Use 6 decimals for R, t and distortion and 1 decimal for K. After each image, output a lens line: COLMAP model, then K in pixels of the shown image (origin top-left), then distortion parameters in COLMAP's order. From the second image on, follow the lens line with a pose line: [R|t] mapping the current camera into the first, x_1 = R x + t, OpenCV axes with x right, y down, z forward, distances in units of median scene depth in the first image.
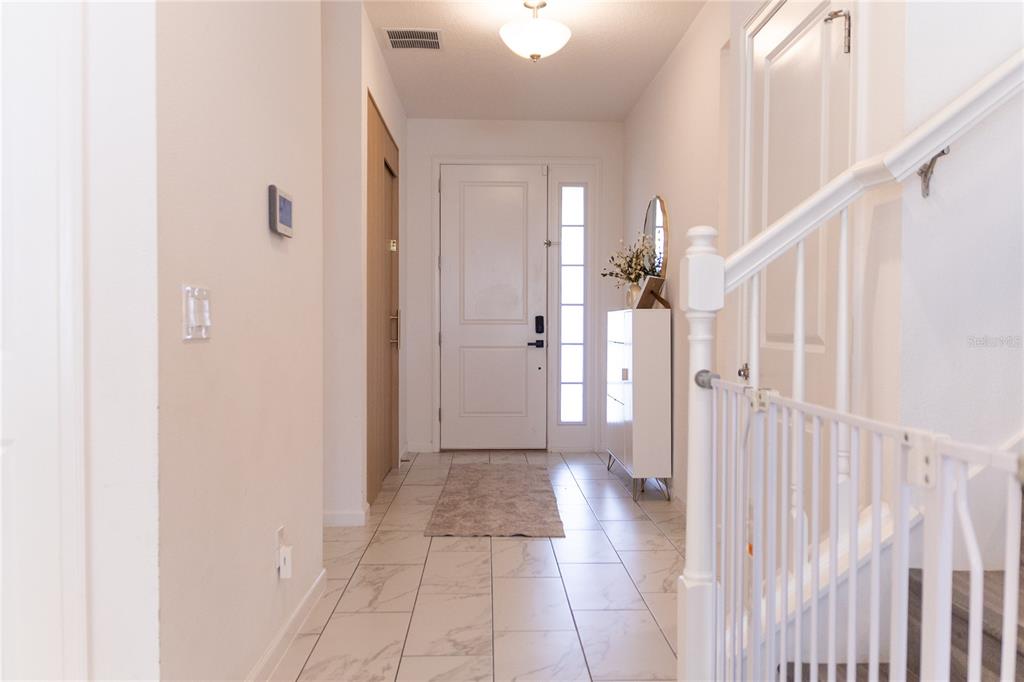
lens RADIAL K [[767.3, 0, 515.4], [0, 767.3, 337.3], [0, 0, 1]] dist [0.009720, -0.001026]
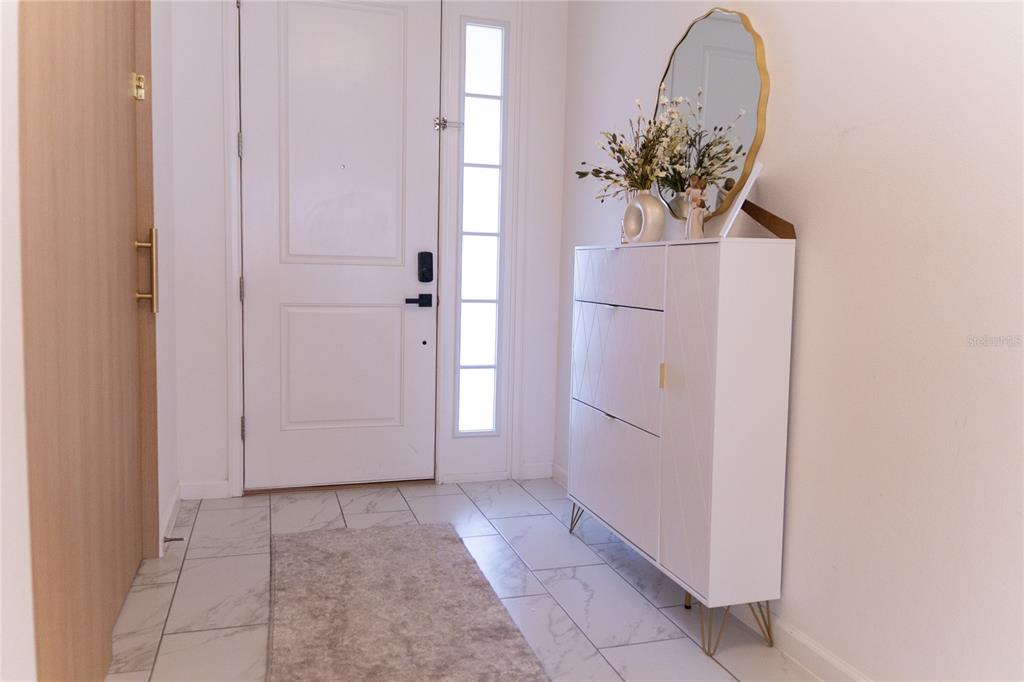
lens RADIAL K [[767.3, 0, 515.4], [0, 767.3, 337.3], [0, 0, 1]] dist [0.009720, -0.001026]
pose [[0.963698, -0.002888, 0.266980, -0.057068], [-0.016917, 0.997272, 0.071853, -0.006407], [-0.266459, -0.073761, 0.961020, 0.427184]]
